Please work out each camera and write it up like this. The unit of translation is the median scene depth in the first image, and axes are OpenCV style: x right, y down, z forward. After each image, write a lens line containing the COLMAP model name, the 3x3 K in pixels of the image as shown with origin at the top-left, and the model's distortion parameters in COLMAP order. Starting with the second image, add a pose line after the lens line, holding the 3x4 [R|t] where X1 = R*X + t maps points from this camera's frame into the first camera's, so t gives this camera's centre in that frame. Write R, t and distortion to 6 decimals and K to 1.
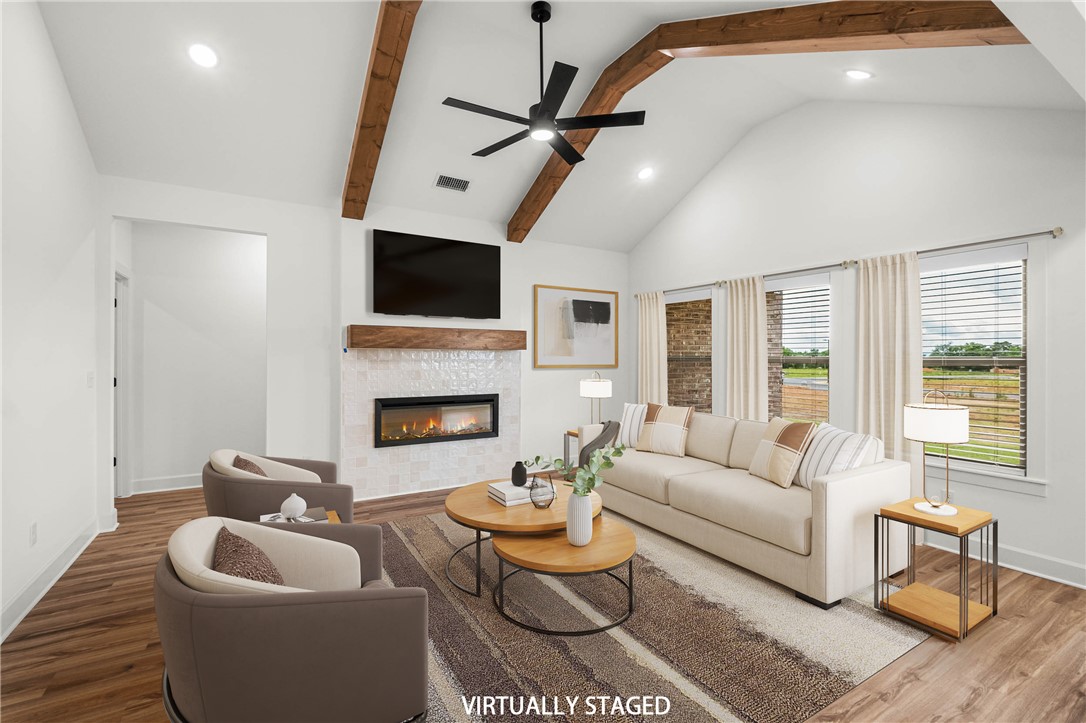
lens RADIAL K [[477.9, 0, 539.5], [0, 477.9, 353.6], [0, 0, 1]] dist [-0.000100, -0.000074]
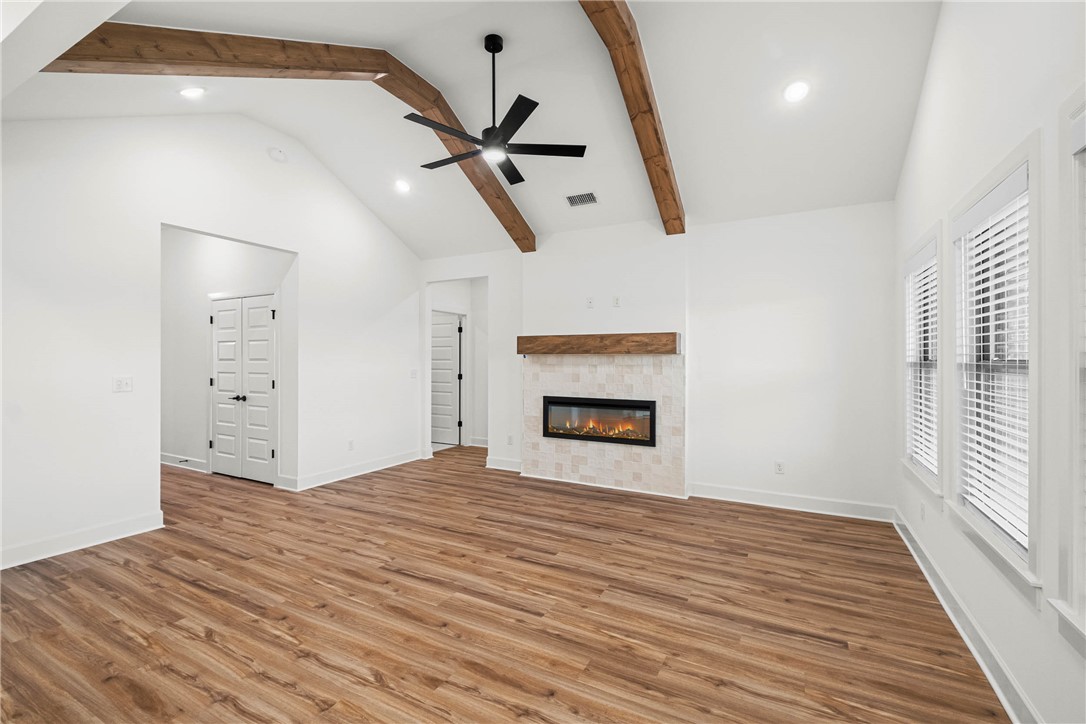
lens RADIAL K [[477.9, 0, 539.5], [0, 477.9, 354.1], [0, 0, 1]] dist [-0.000100, -0.000074]
pose [[0.518494, -0.015061, -0.854949, 0.653173], [-0.000996, 0.999834, -0.018218, 0.009927], [0.855081, 0.010297, 0.518392, 0.343621]]
